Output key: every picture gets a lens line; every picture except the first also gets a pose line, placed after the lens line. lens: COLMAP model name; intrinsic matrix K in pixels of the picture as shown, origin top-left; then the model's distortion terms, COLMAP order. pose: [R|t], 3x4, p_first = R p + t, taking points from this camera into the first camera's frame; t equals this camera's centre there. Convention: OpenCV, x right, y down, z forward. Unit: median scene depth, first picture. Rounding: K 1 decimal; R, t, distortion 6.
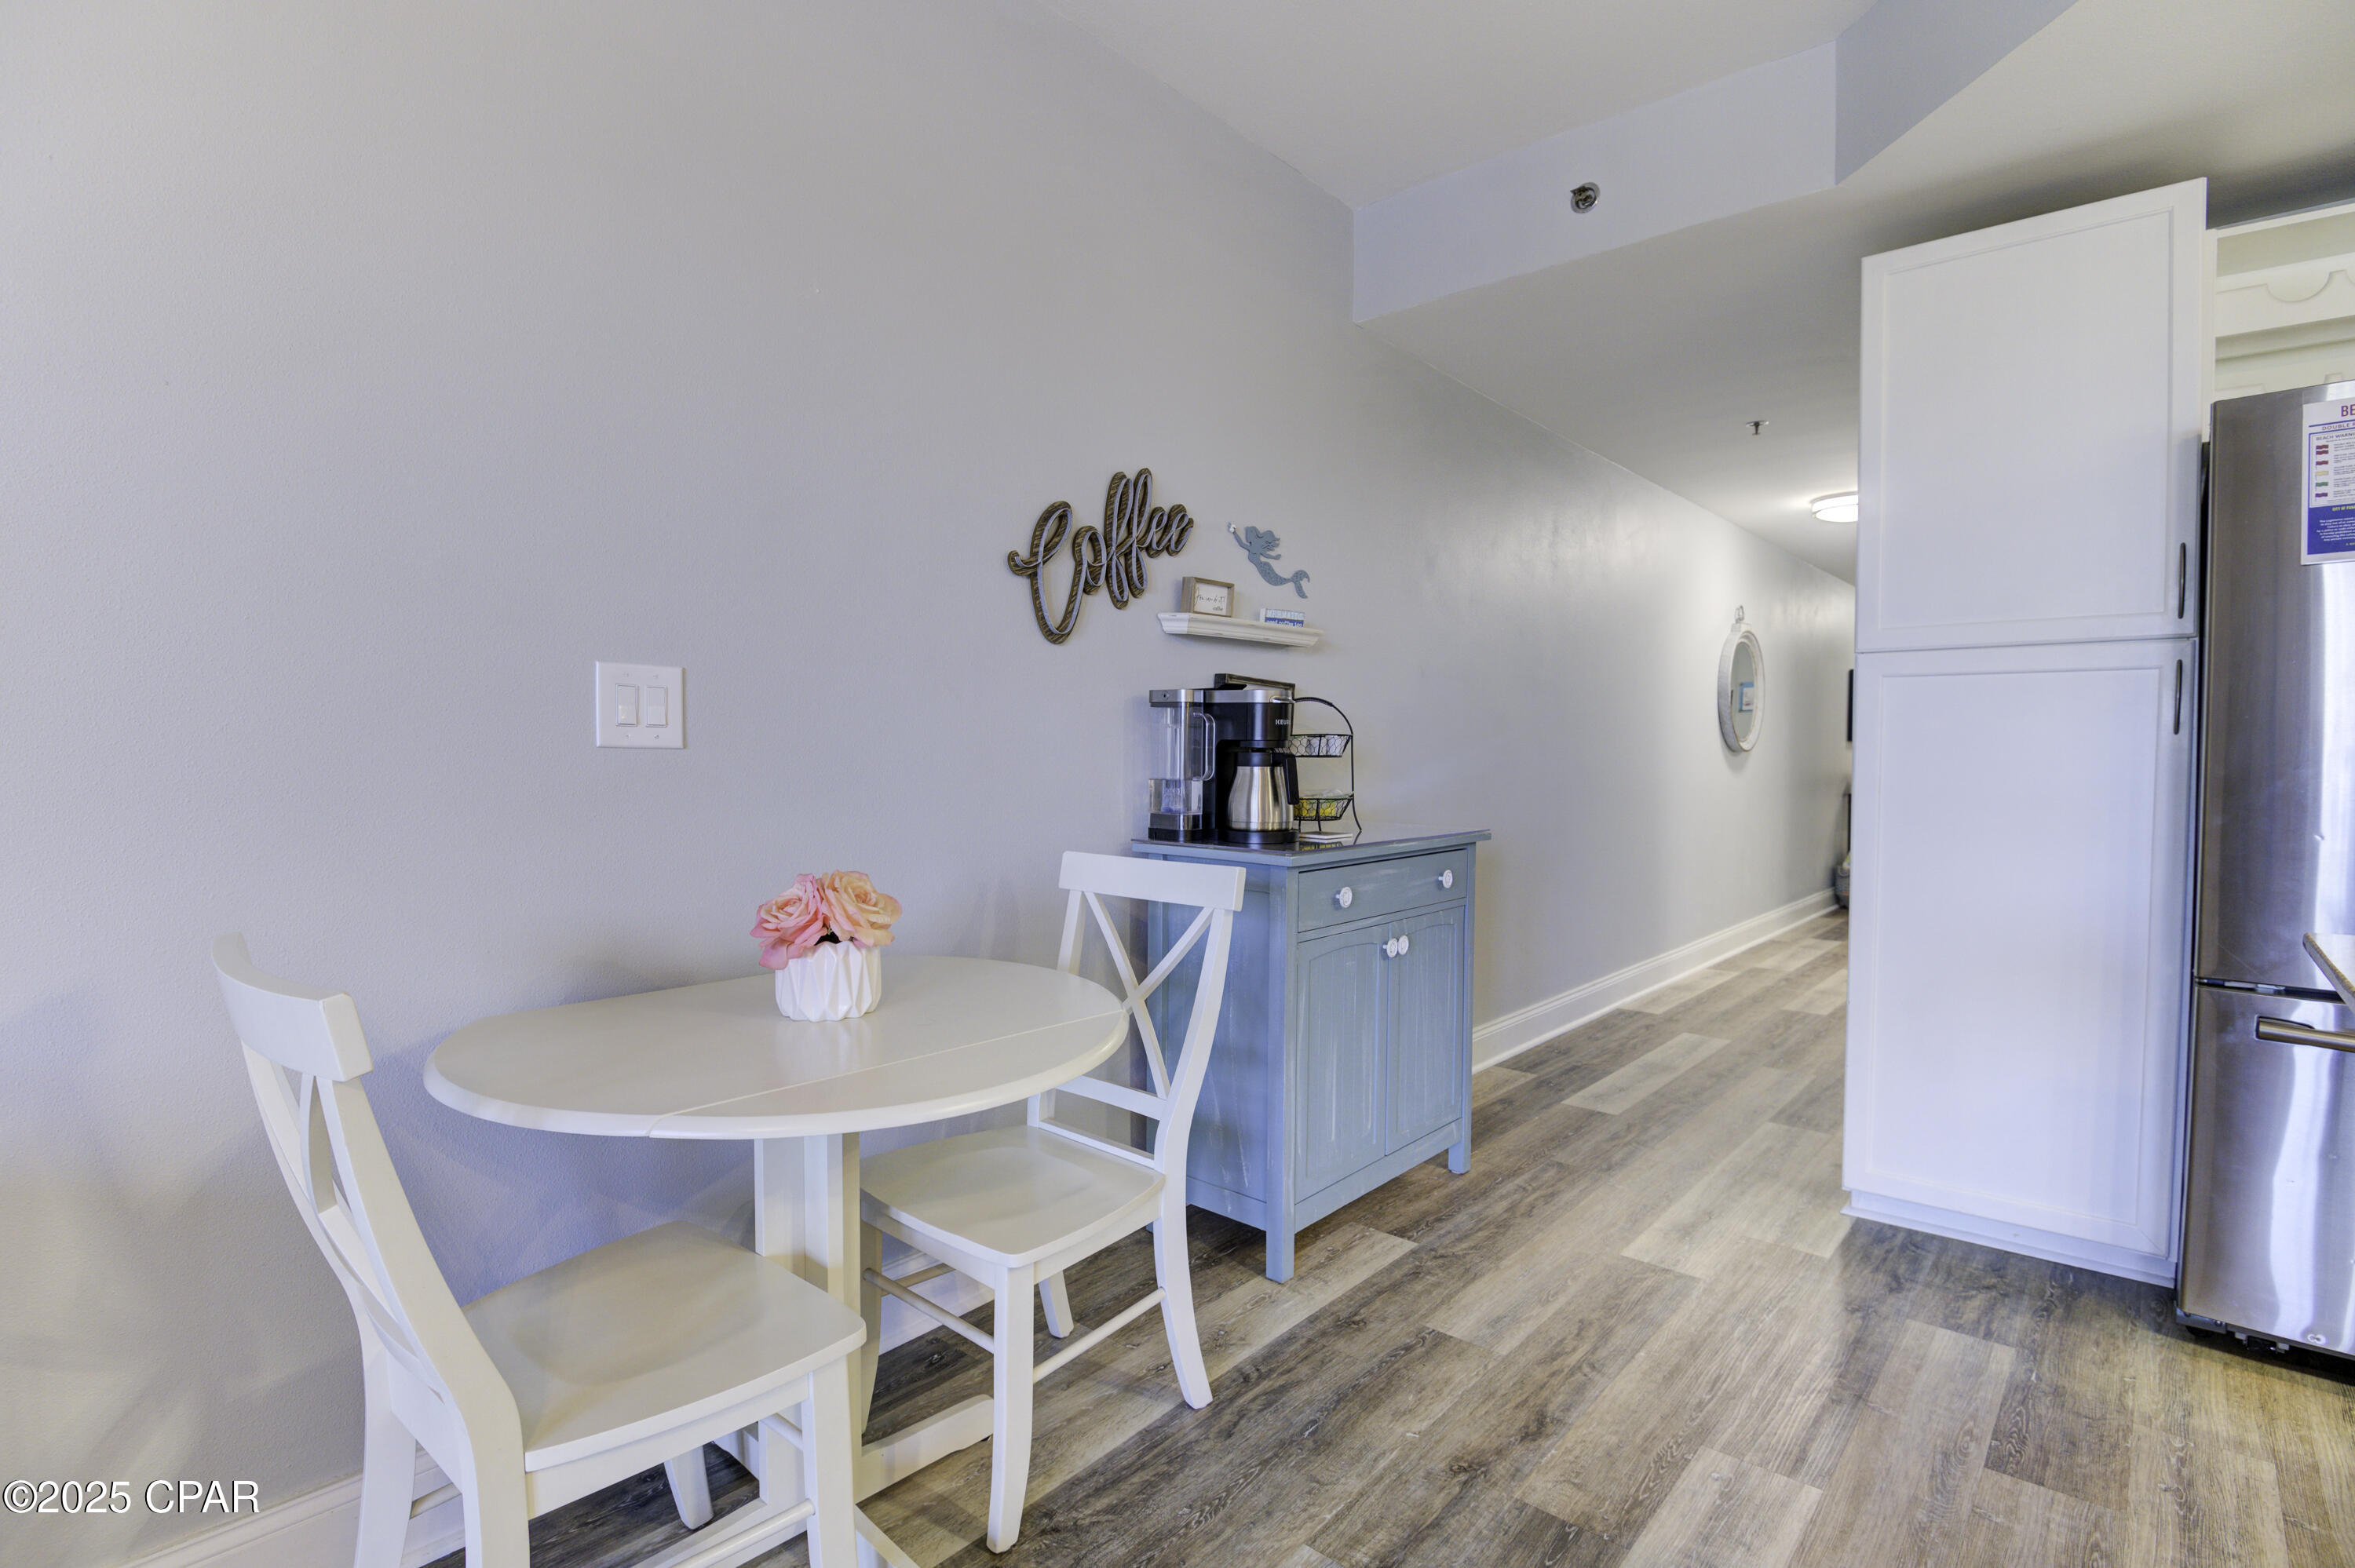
lens RADIAL K [[1133.0, 0, 1201.8], [0, 1133.0, 783.3], [0, 0, 1]] dist [-0.004277, -0.010932]
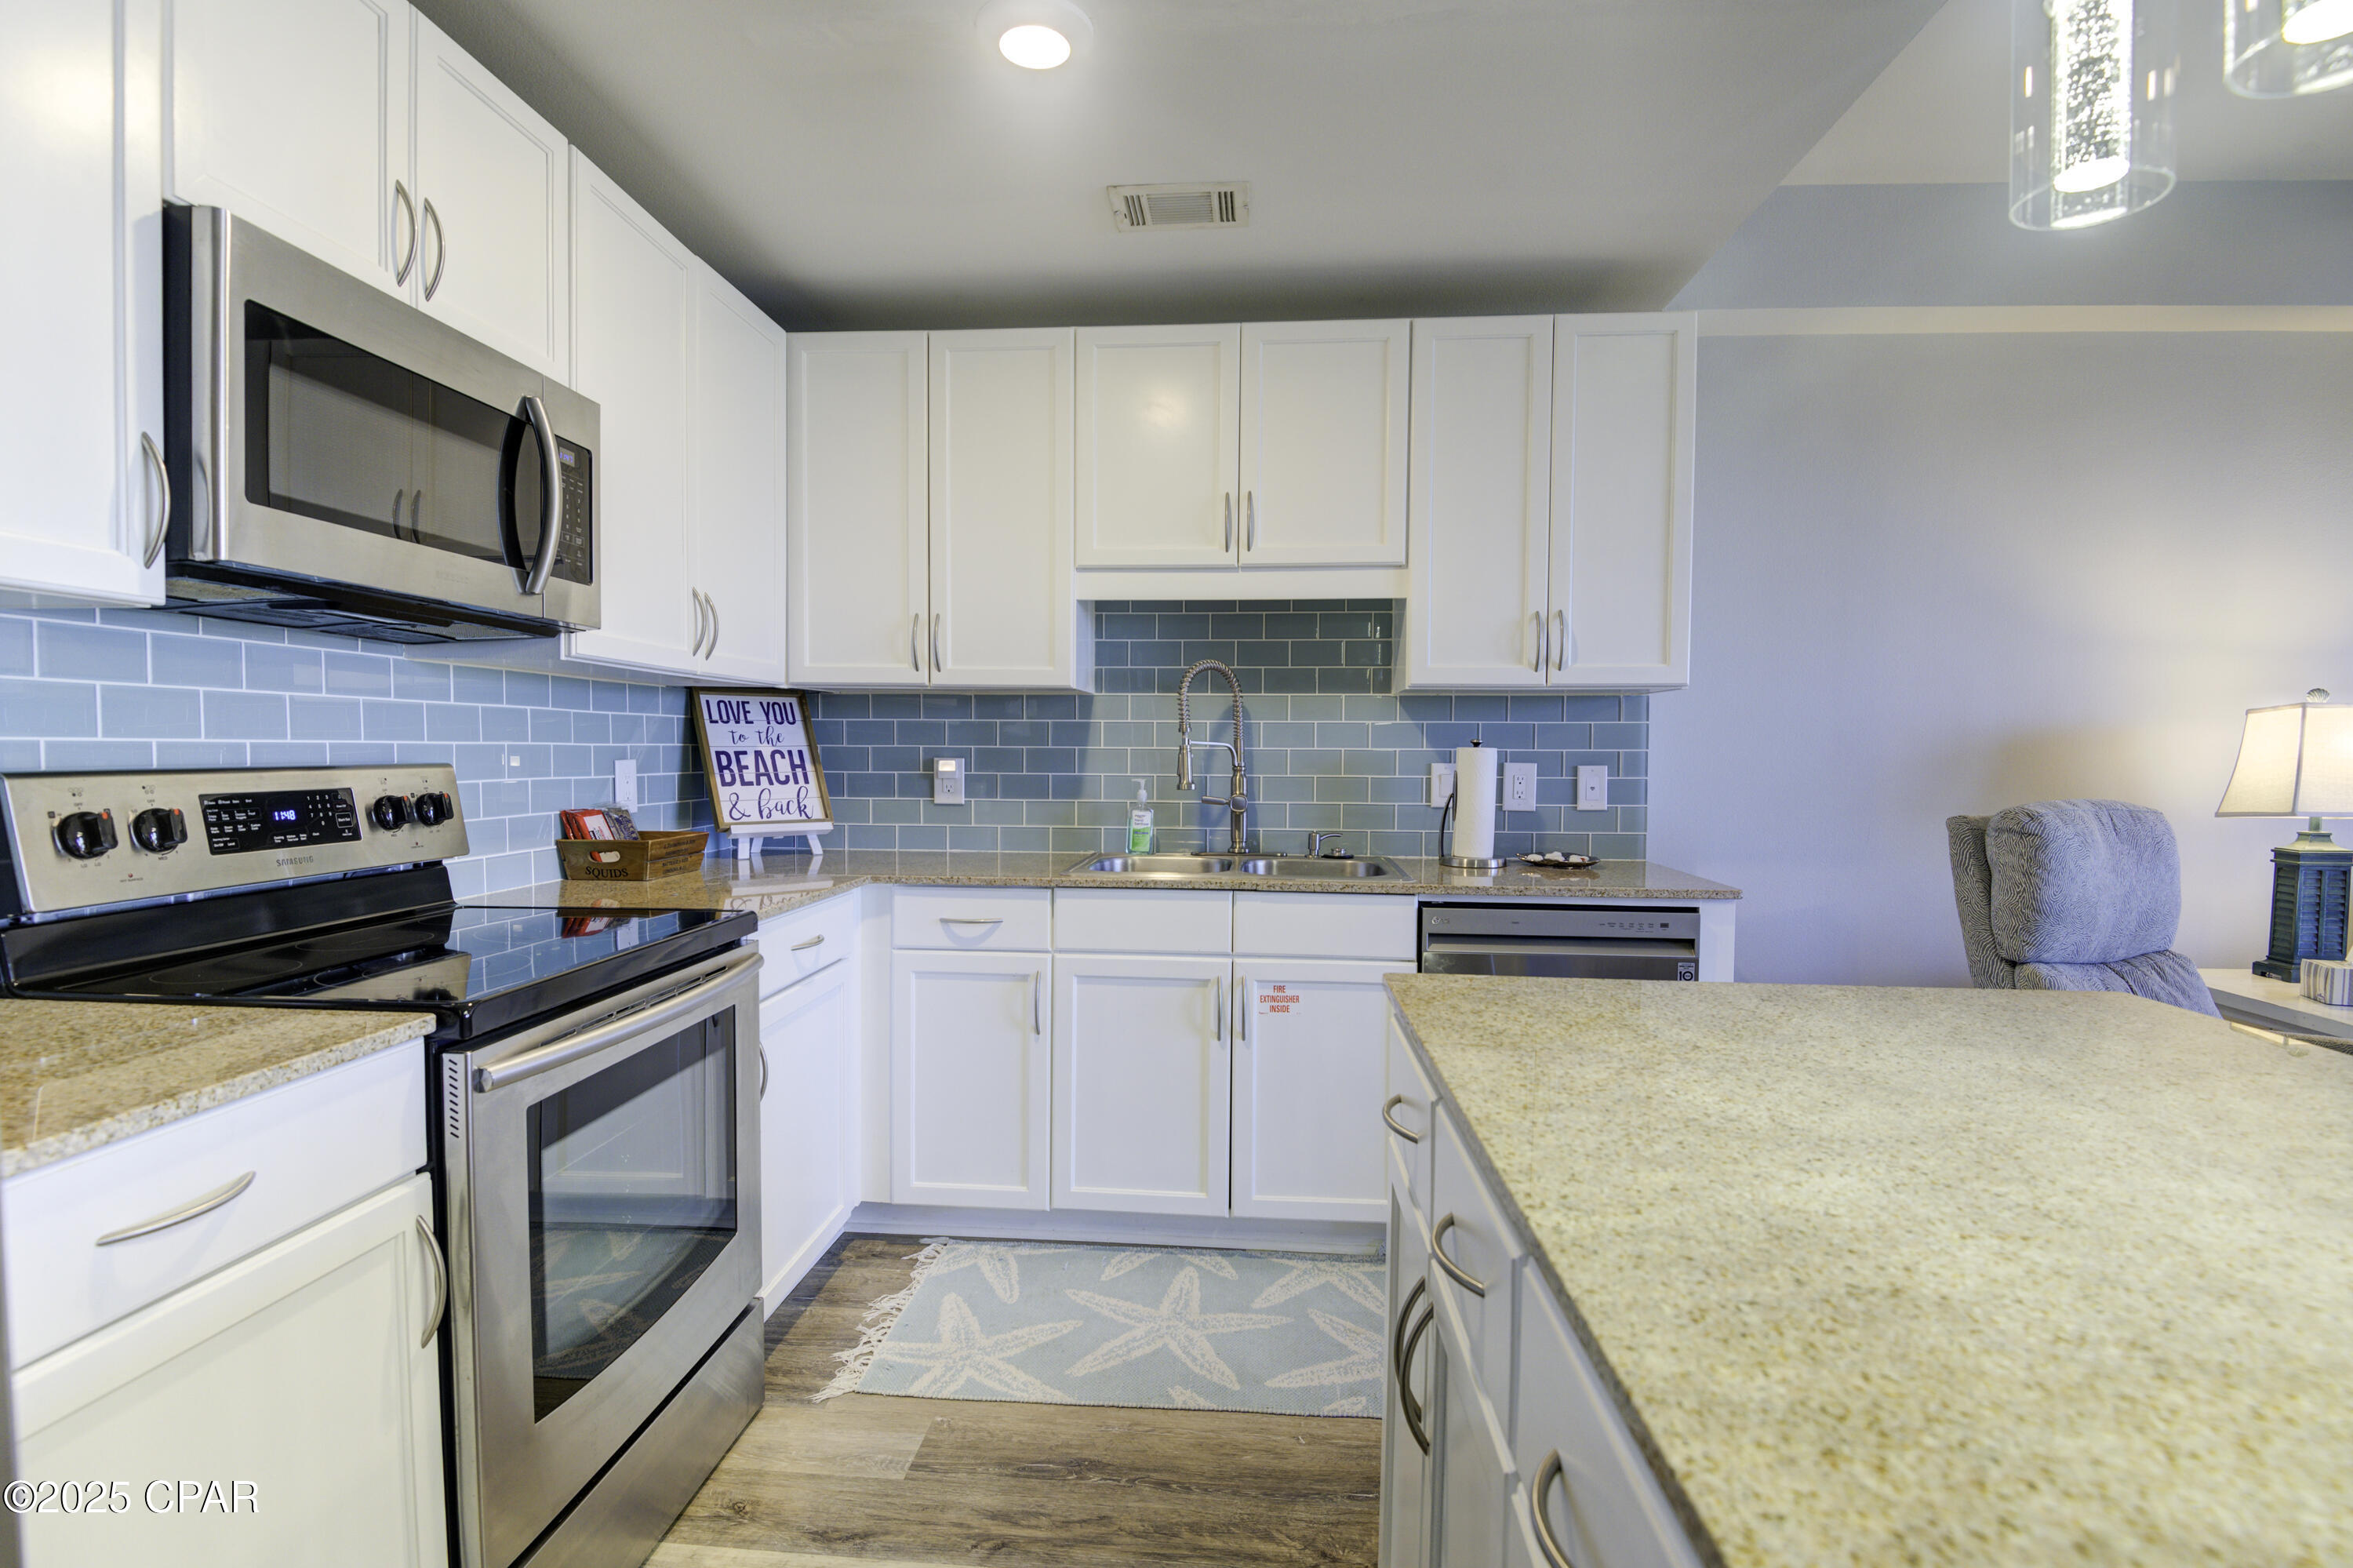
lens RADIAL K [[1132.2, 0, 1185.2], [0, 1132.2, 785.8], [0, 0, 1]] dist [-0.004277, -0.010932]
pose [[-0.609098, -0.028101, 0.792597, -1.058395], [0.012832, 0.998892, 0.045277, -0.083327], [-0.792991, 0.037749, -0.608063, 2.151309]]
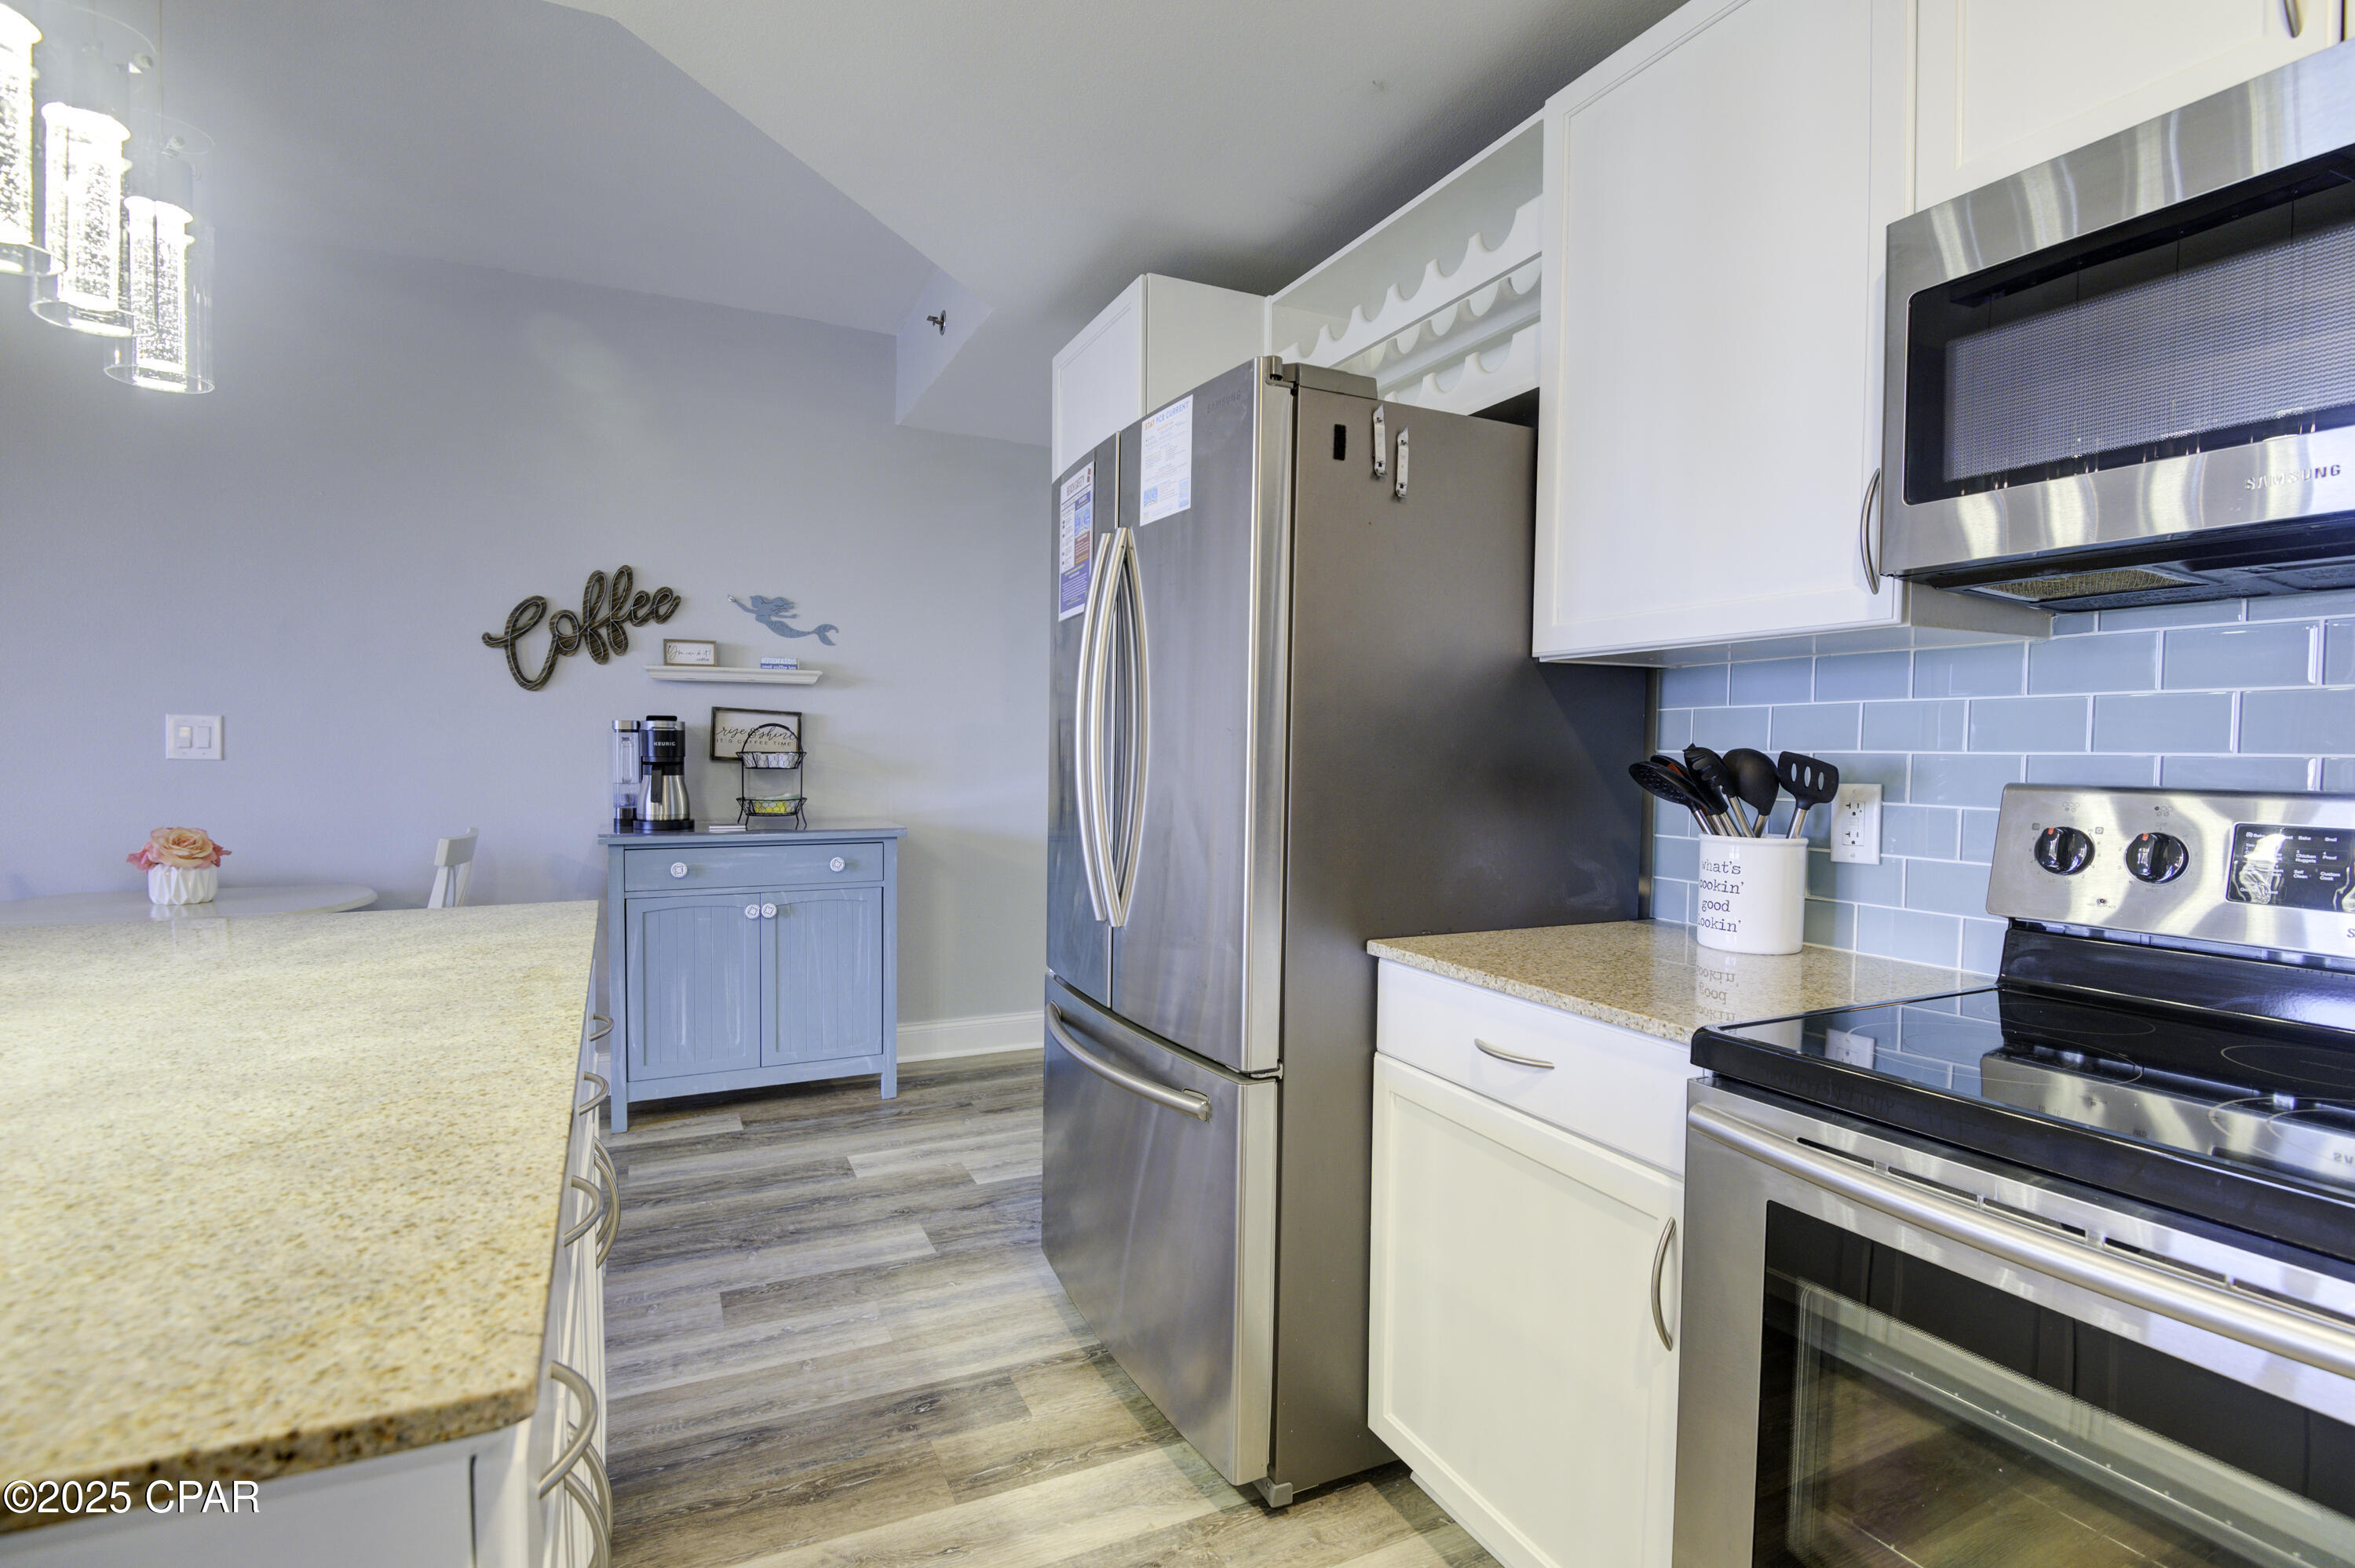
lens RADIAL K [[1133.0, 0, 1191.8], [0, 1133.0, 783.7], [0, 0, 1]] dist [-0.004277, -0.010932]
pose [[0.923877, 0.021008, -0.382112, 1.170702], [-0.020430, 0.999776, 0.005569, -0.024869], [0.382144, 0.002661, 0.924099, -0.046324]]
